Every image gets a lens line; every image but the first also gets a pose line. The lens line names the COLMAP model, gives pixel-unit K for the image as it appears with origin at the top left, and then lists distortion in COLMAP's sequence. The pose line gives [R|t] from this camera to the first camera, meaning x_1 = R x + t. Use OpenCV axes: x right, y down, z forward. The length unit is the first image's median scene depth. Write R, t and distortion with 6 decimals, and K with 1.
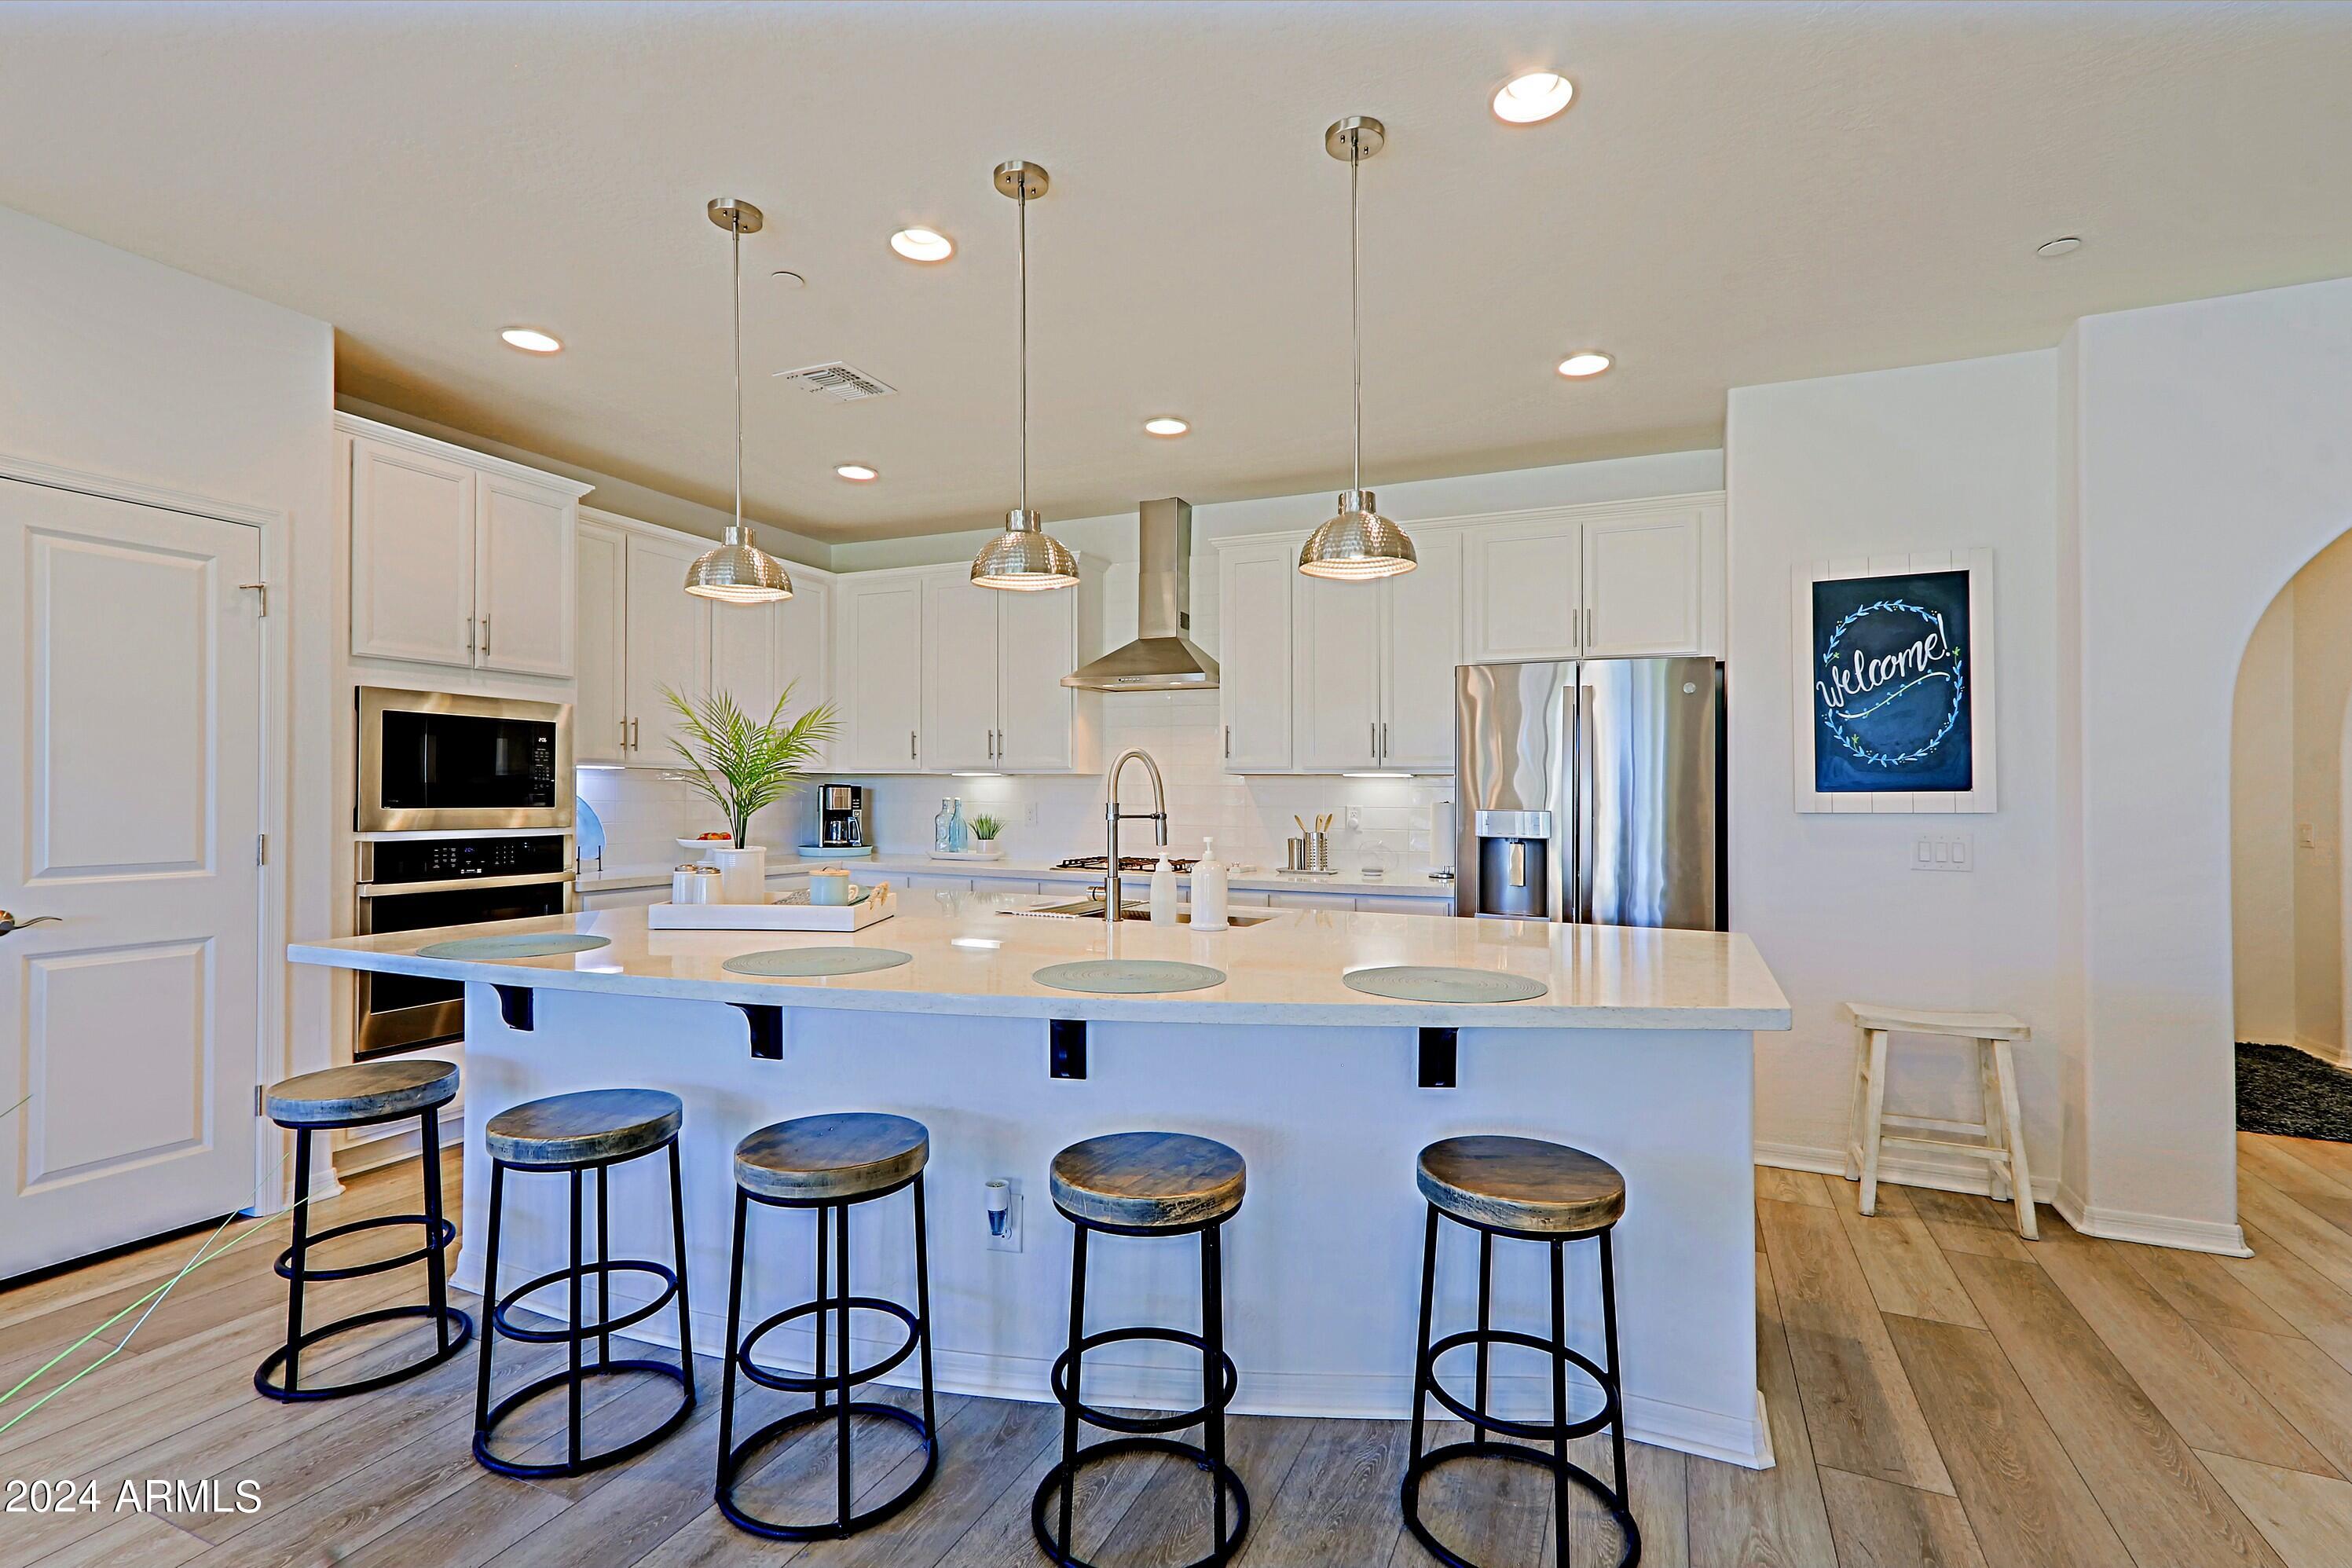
lens RADIAL K [[1064.7, 0, 1176.7], [0, 1064.7, 852.7], [0, 0, 1]] dist [-0.012682, 0.000194]
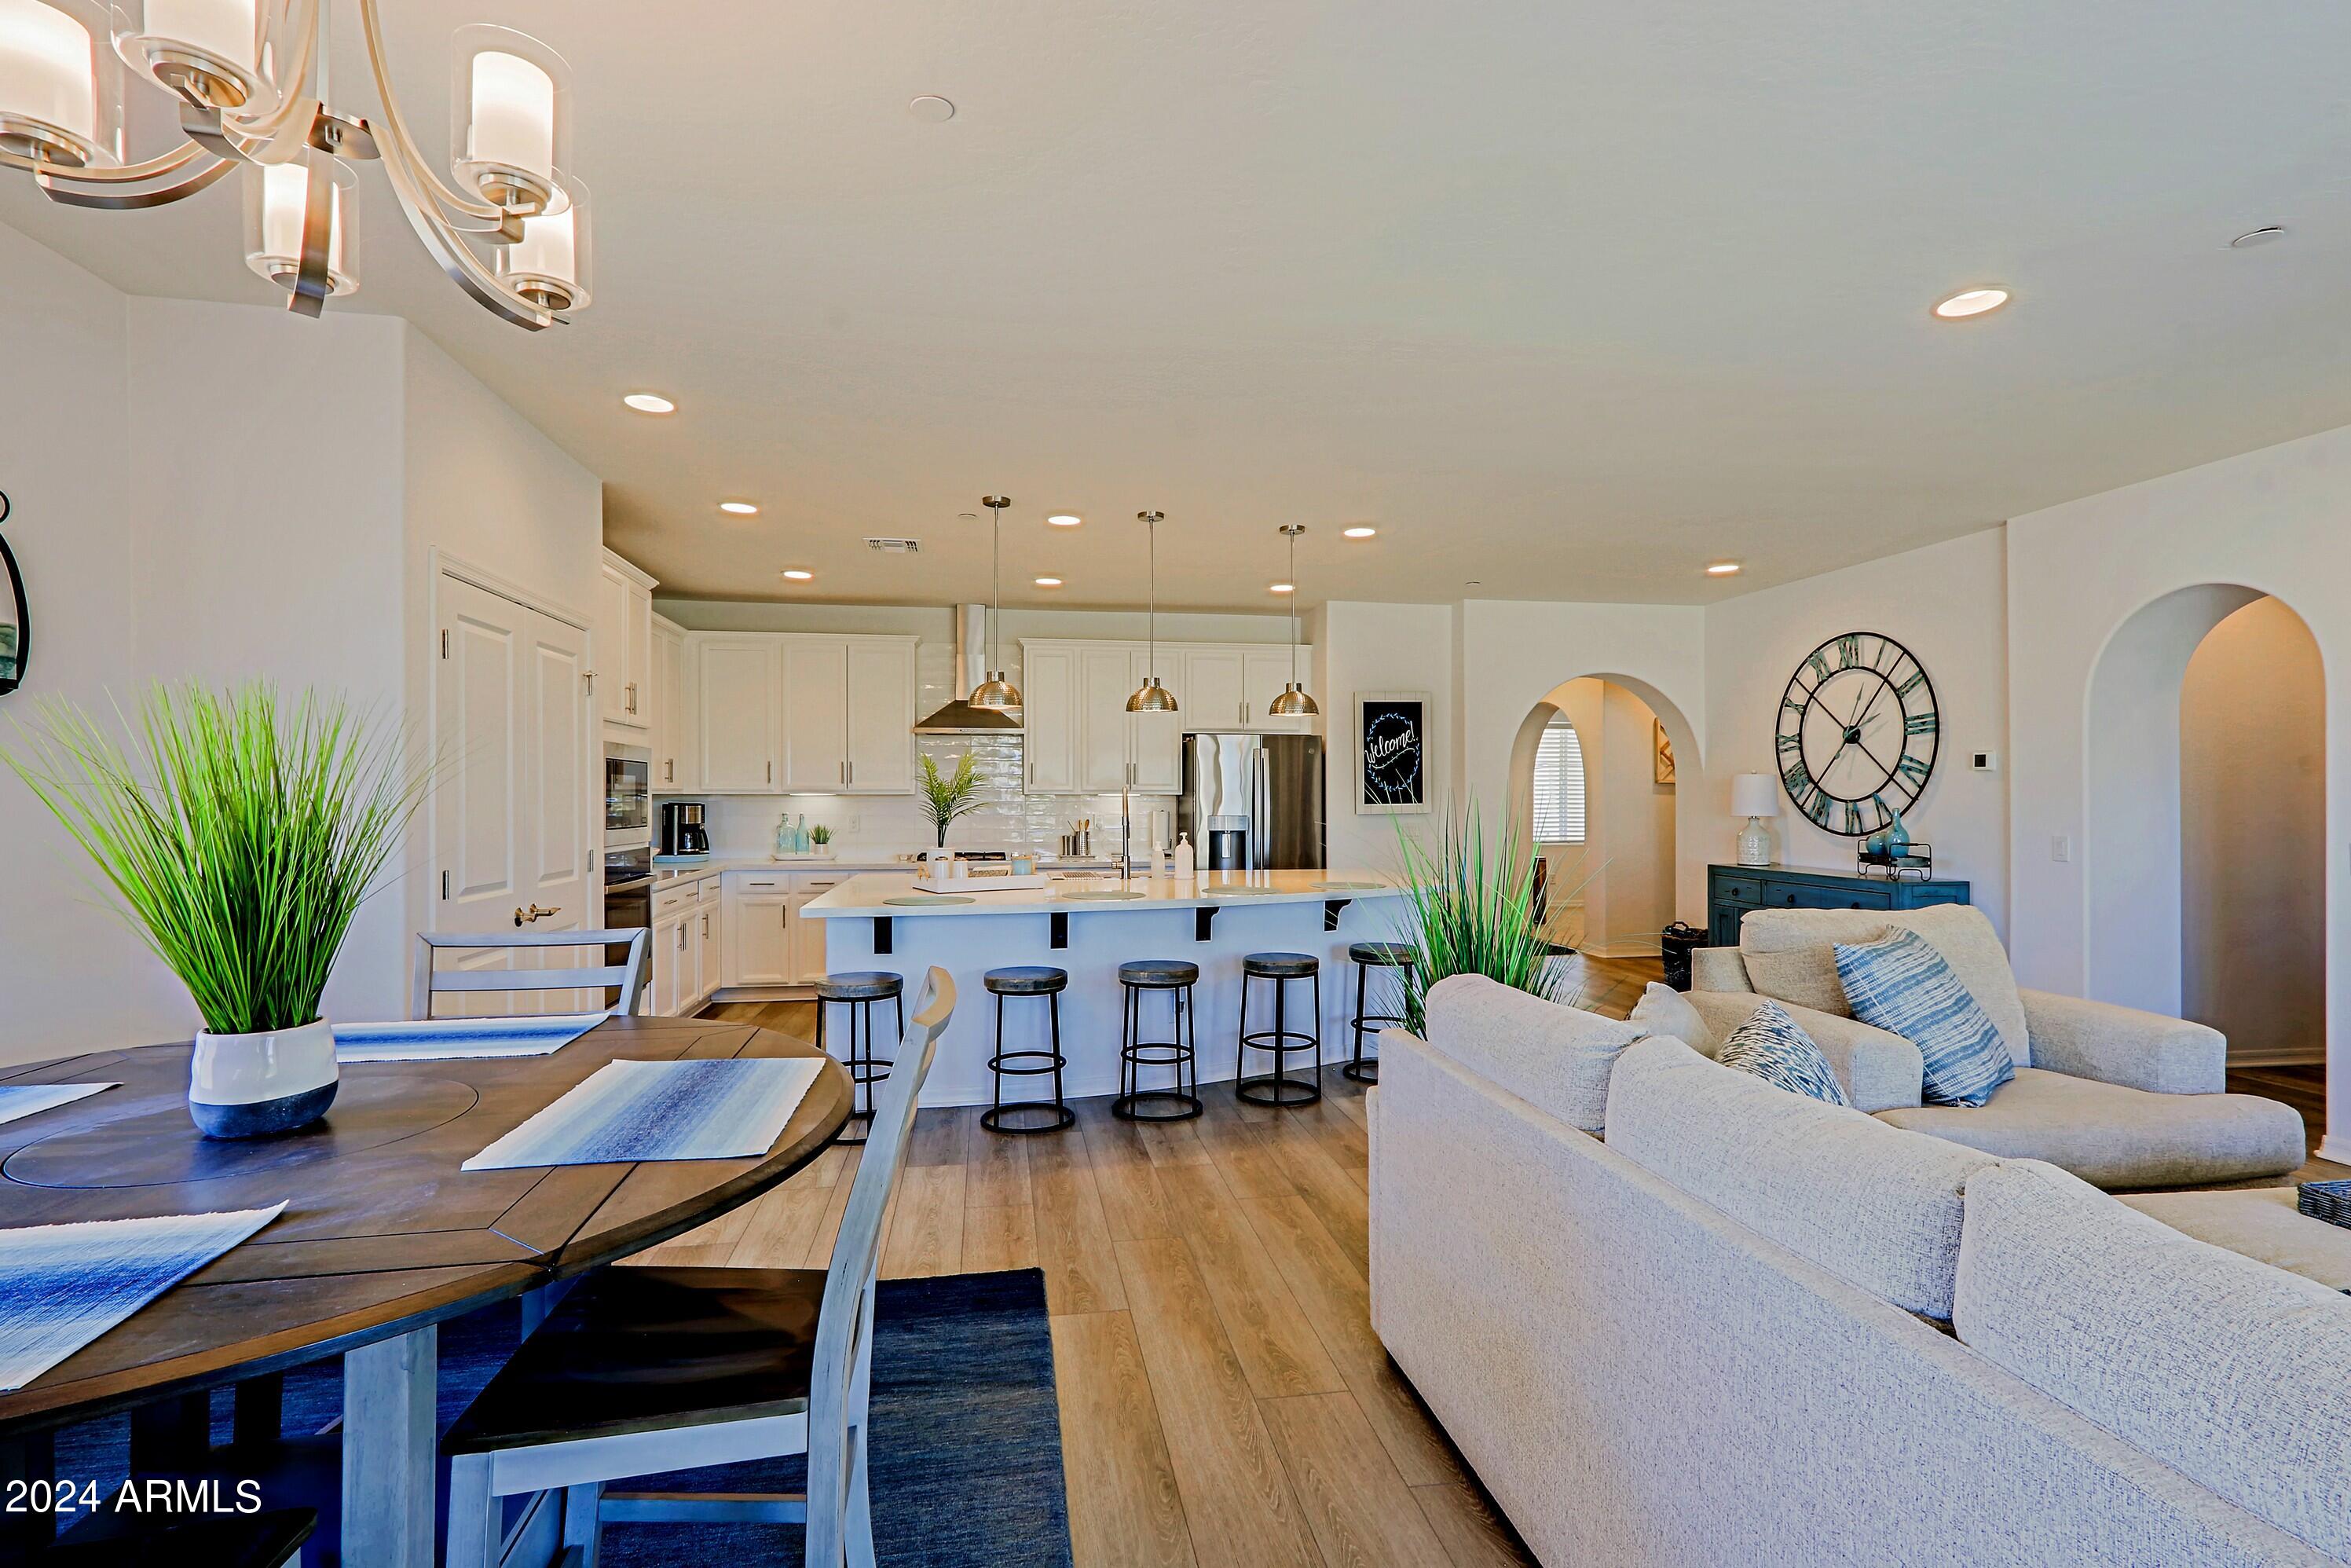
lens RADIAL K [[1064.3, 0, 1176.2], [0, 1064.3, 852.7], [0, 0, 1]] dist [-0.012682, 0.000194]
pose [[0.827420, -0.038439, 0.560266, -0.864326], [0.038471, 0.999191, 0.011739, 0.000007], [-0.560264, 0.011841, 0.828229, -0.507676]]
